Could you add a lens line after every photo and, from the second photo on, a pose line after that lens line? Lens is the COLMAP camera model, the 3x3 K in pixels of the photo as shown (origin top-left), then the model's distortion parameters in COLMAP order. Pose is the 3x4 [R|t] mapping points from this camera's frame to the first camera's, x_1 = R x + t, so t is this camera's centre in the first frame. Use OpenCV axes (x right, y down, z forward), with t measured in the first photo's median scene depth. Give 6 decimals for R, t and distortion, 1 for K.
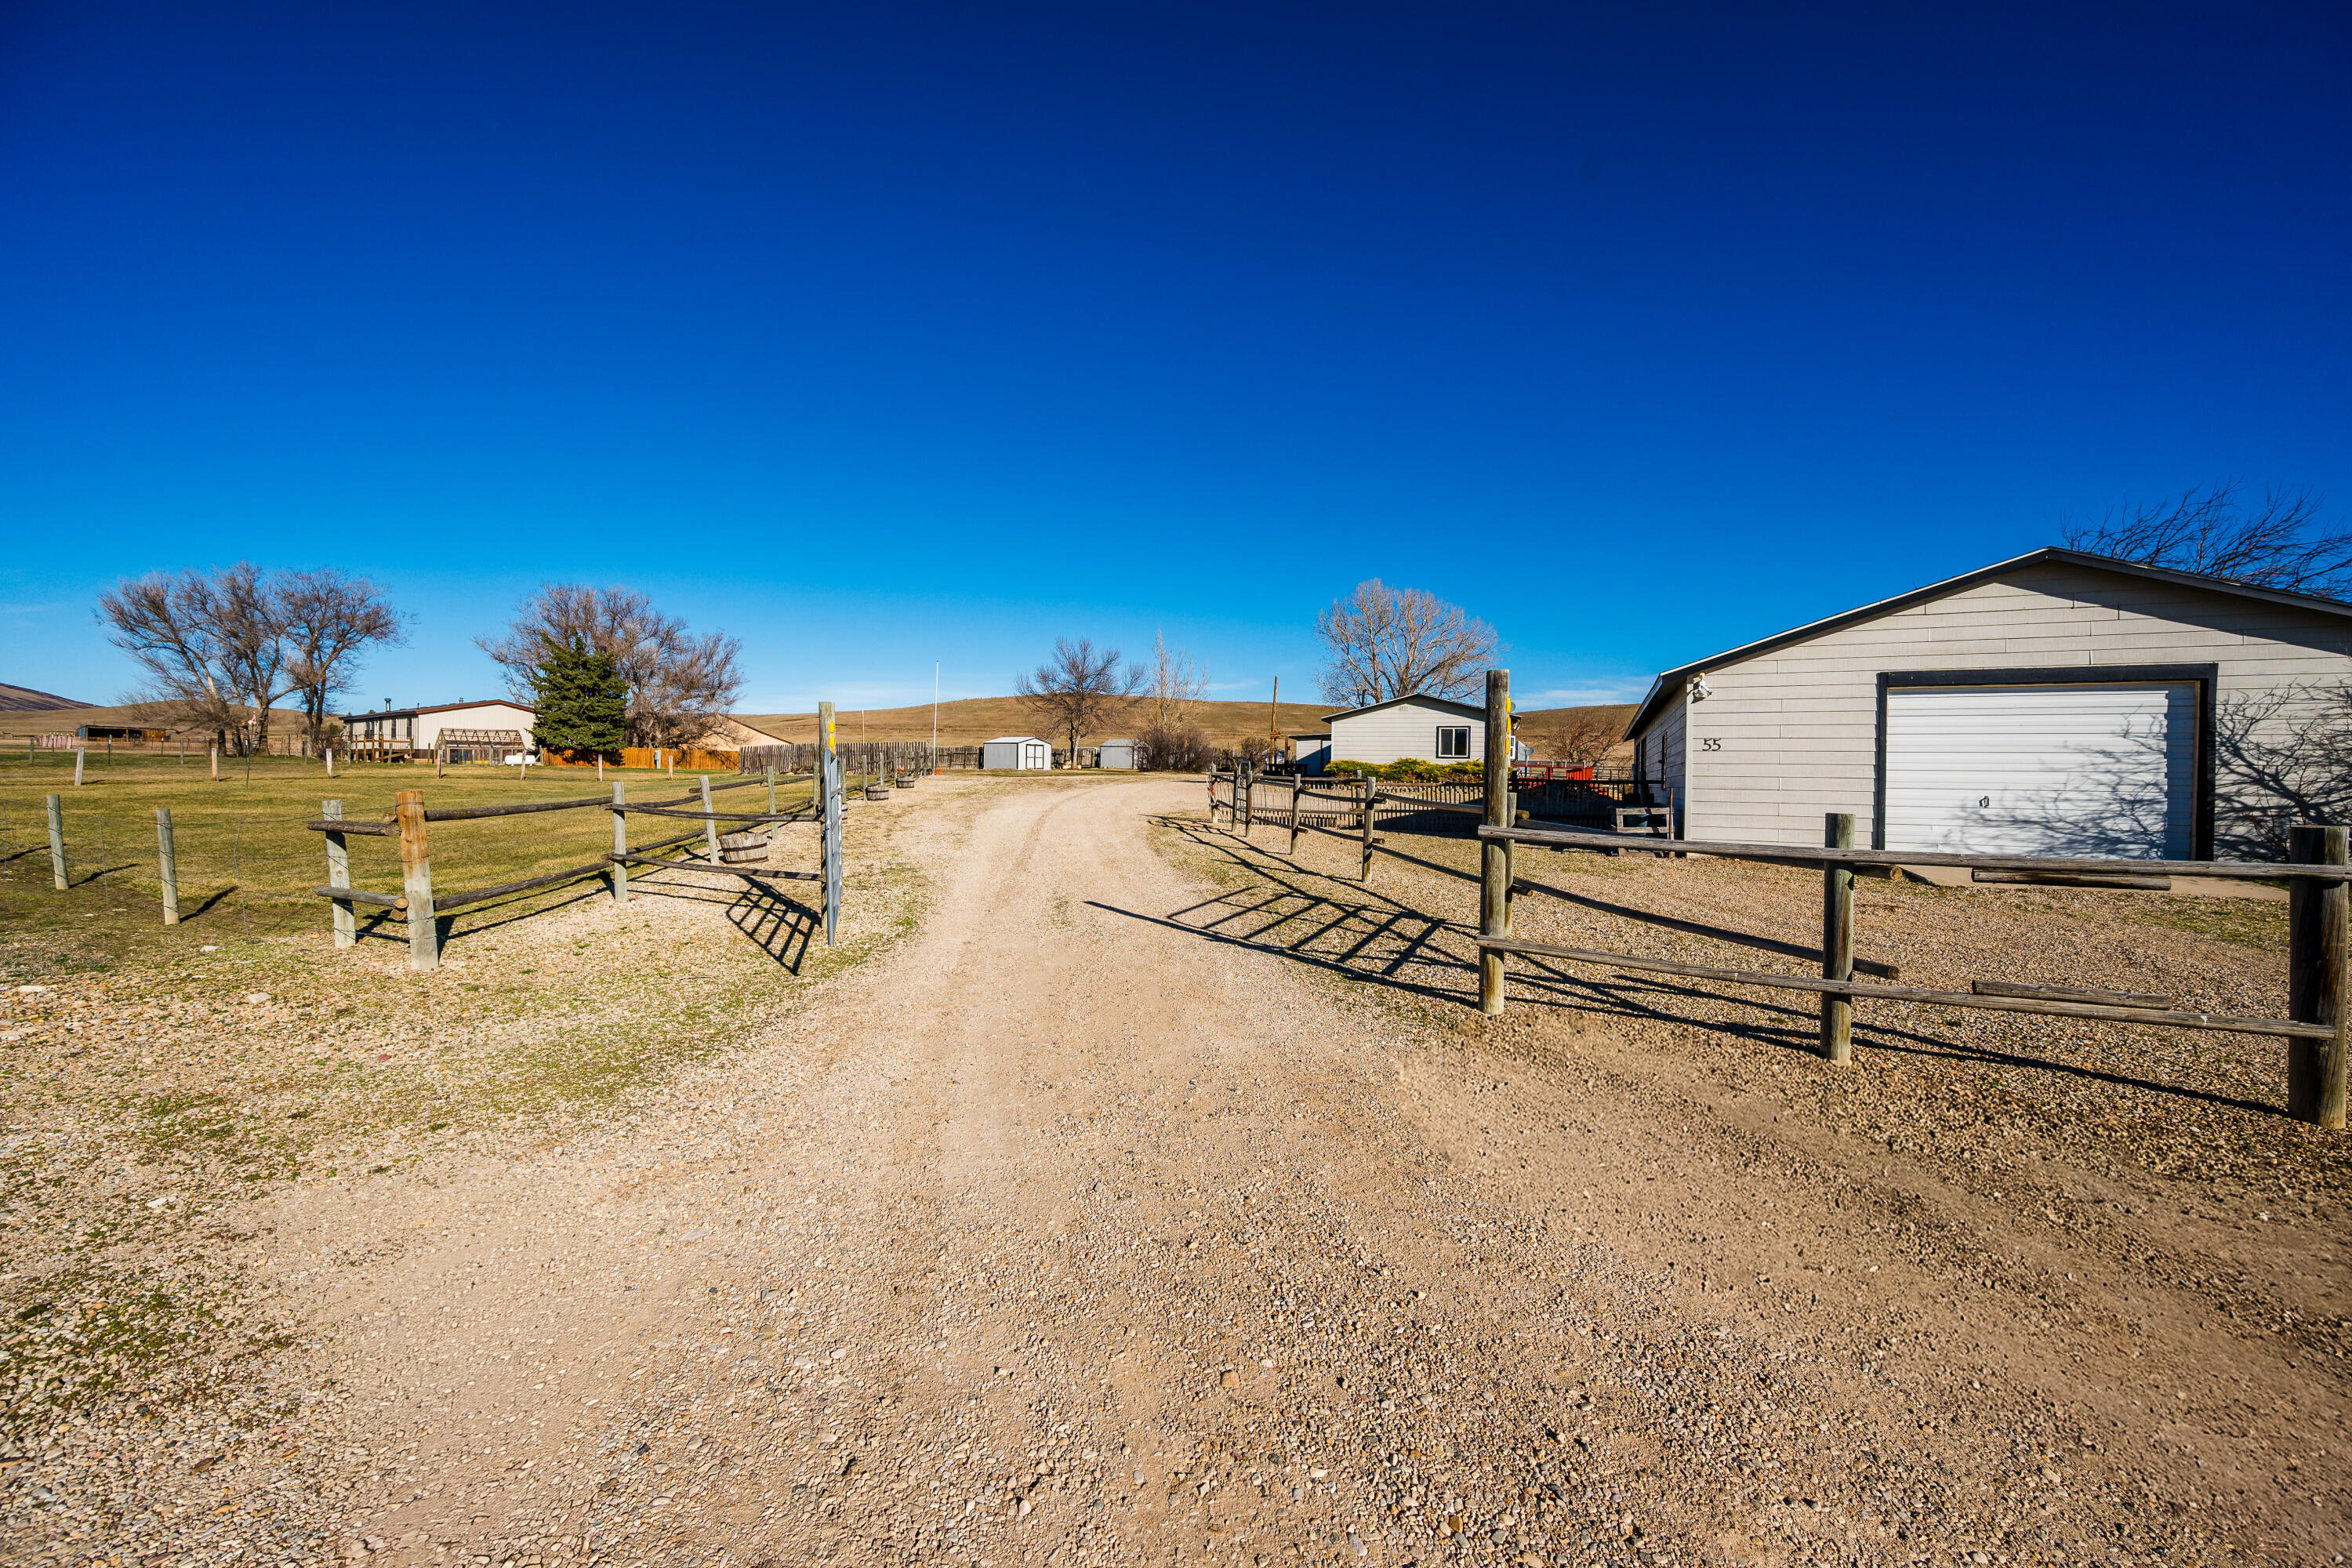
lens RADIAL K [[918.1, 0, 1190.4], [0, 918.1, 782.5], [0, 0, 1]] dist [0.001136, 0.000239]
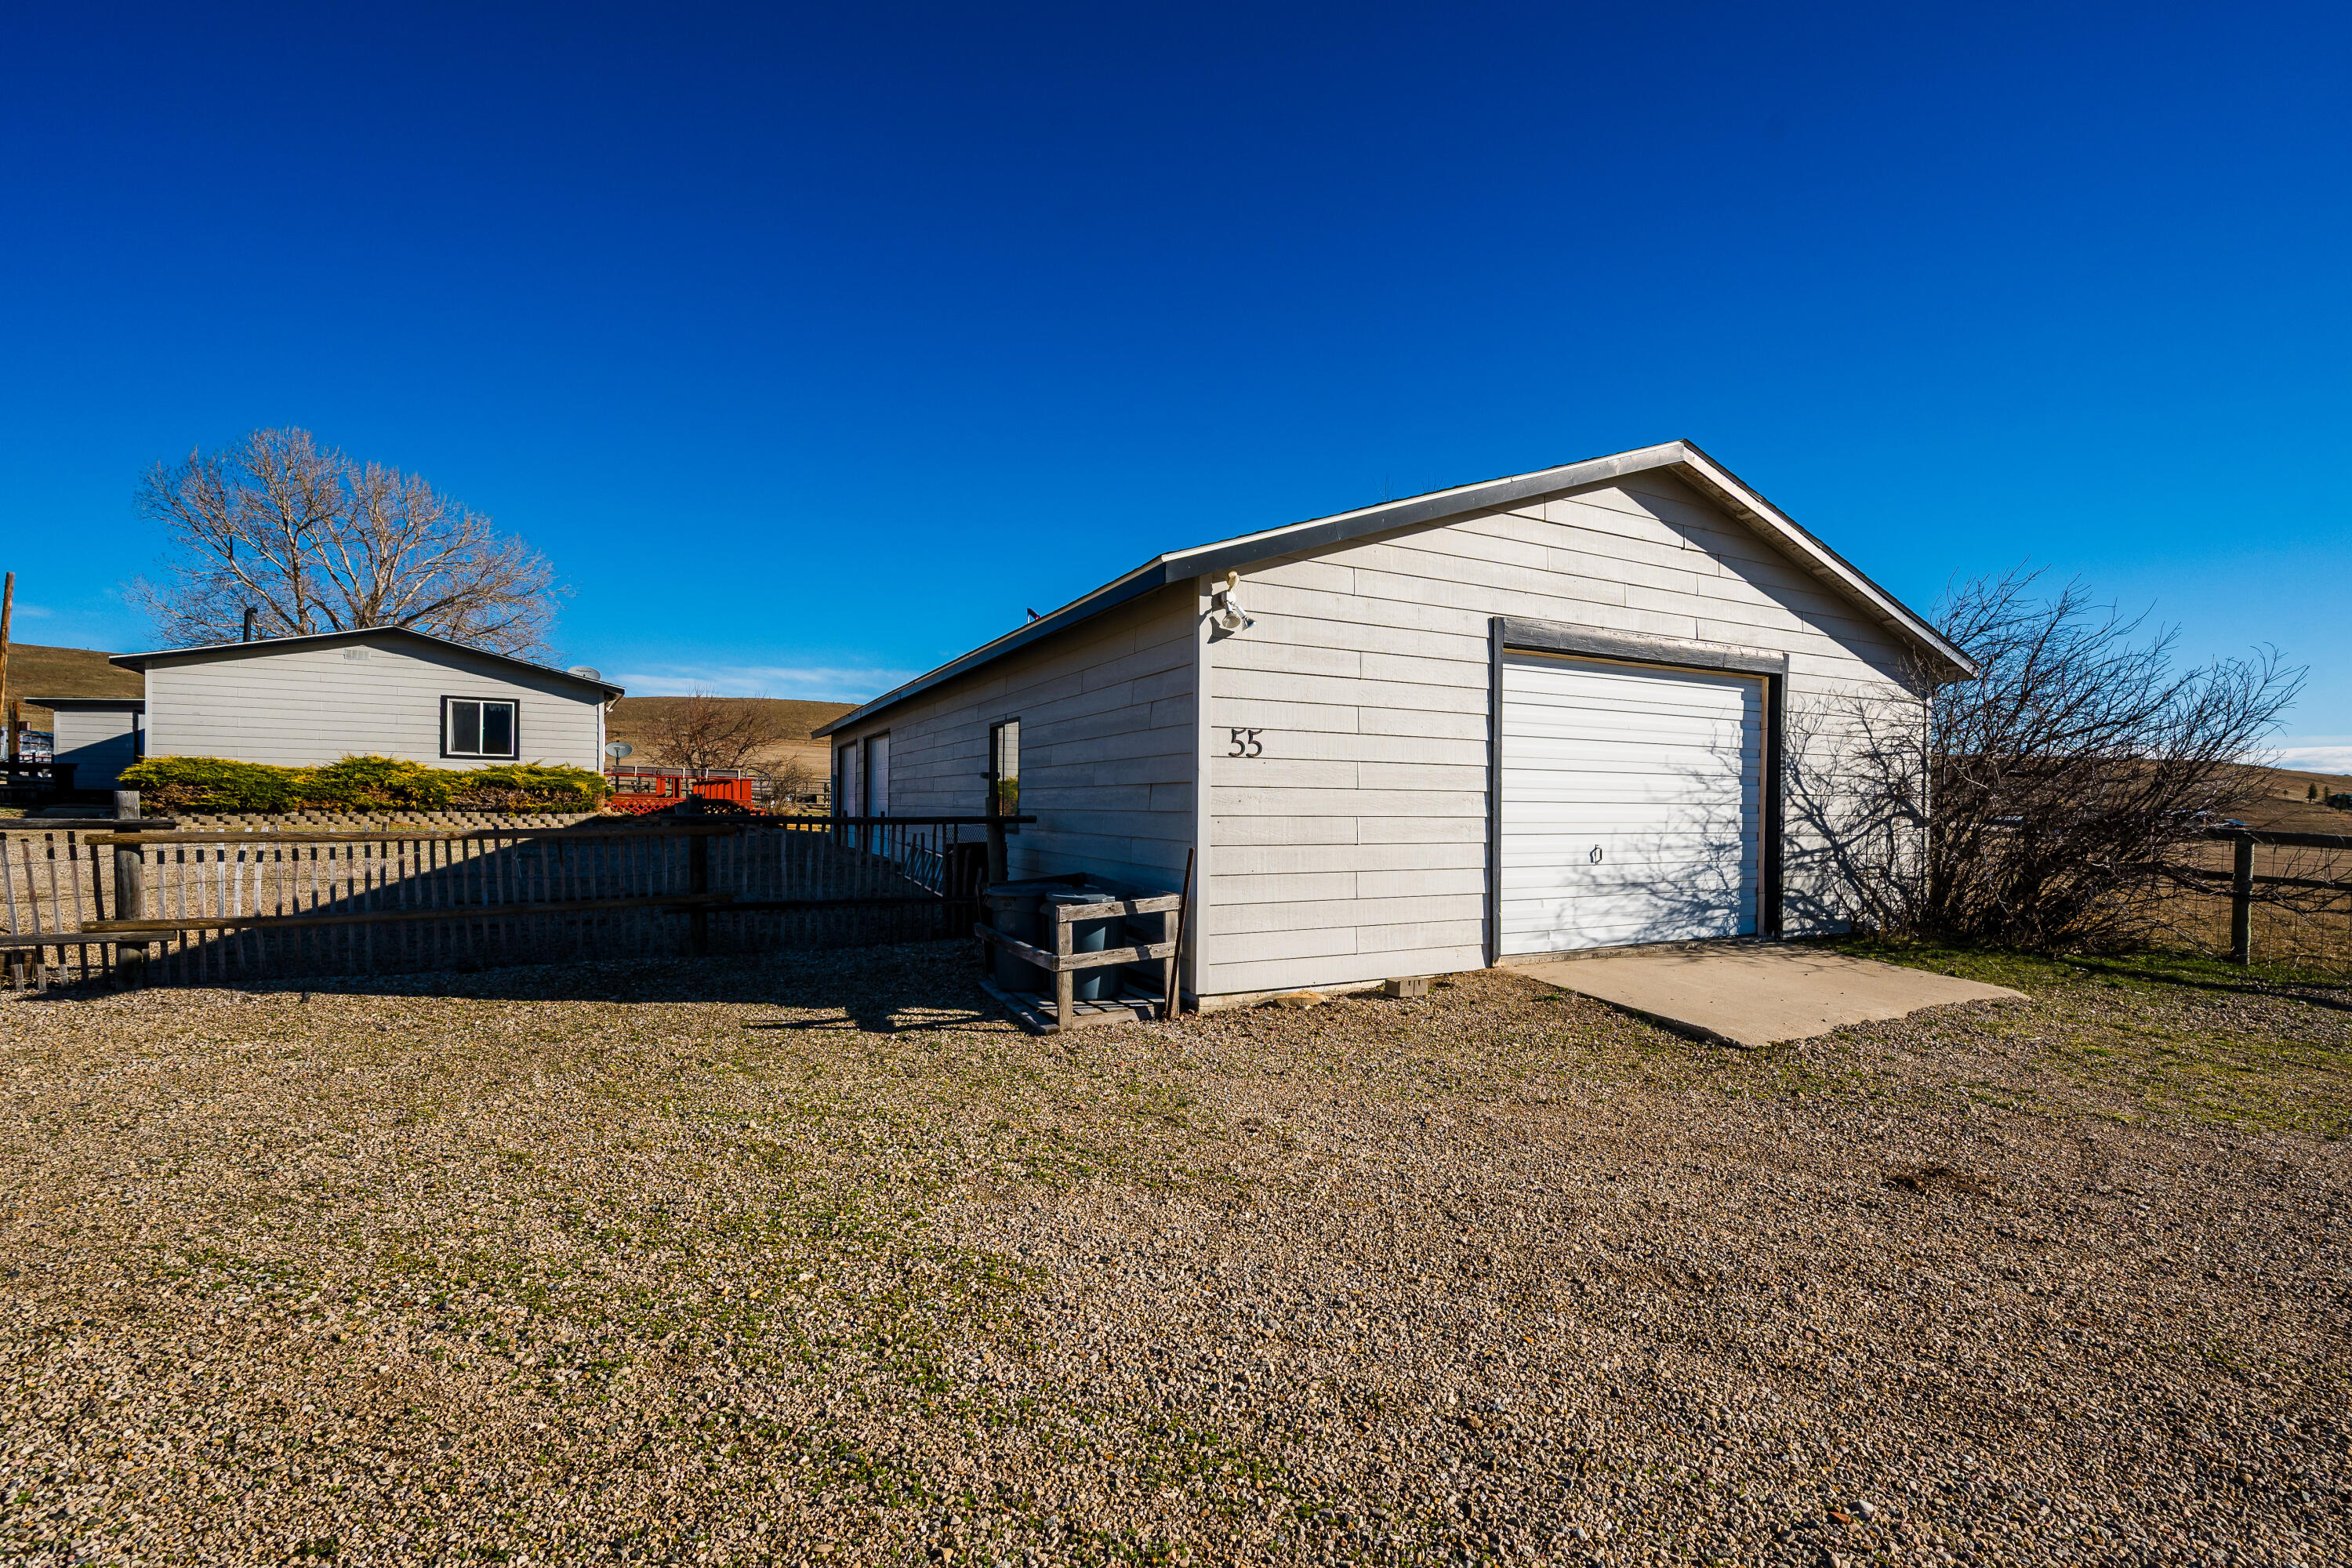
lens RADIAL K [[906.2, 0, 1177.5], [0, 906.2, 801.7], [0, 0, 1]] dist [-0.001612, -0.000173]
pose [[0.582899, -0.014213, 0.812420, 0.237151], [0.001378, 0.999863, 0.016504, -0.024125], [-0.812543, -0.008500, 0.582839, 0.911450]]
